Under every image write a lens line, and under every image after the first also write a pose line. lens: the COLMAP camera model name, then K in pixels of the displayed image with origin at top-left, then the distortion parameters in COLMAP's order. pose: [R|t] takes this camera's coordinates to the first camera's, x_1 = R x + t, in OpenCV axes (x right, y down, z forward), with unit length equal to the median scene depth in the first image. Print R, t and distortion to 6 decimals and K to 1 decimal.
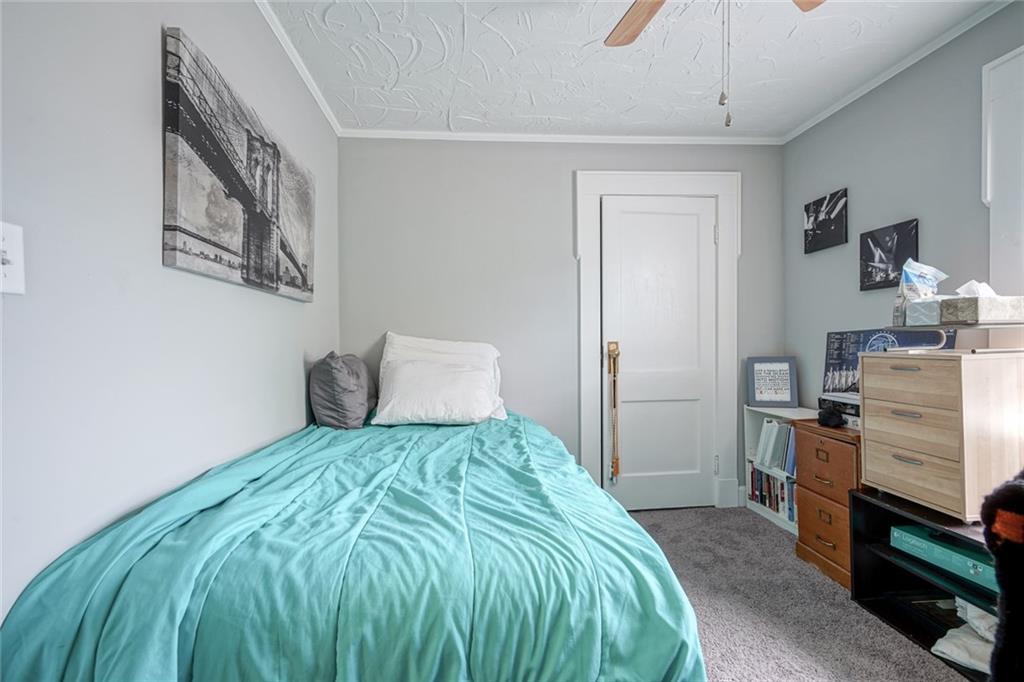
lens RADIAL K [[464.0, 0, 512.6], [0, 464.0, 344.1], [0, 0, 1]] dist [-0.004120, 0.002567]
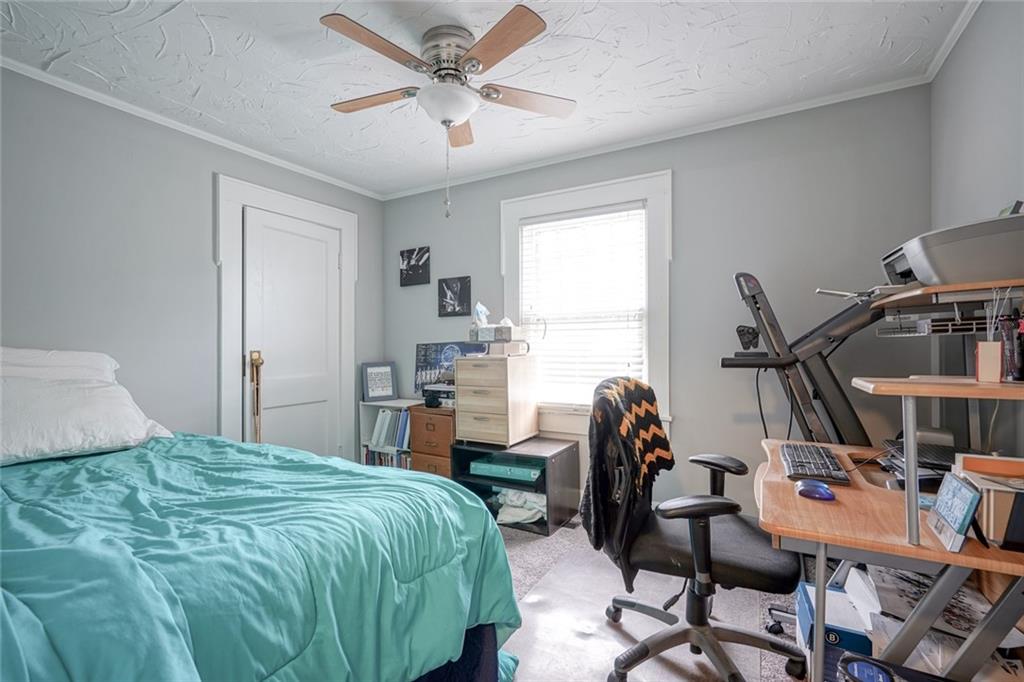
lens RADIAL K [[464.0, 0, 507.8], [0, 464.0, 341.5], [0, 0, 1]] dist [-0.004120, 0.002567]
pose [[0.569460, 0.015907, 0.821865, -0.382276], [0.006564, 0.999693, -0.023897, 0.003514], [-0.821993, 0.019003, 0.569180, -0.048405]]
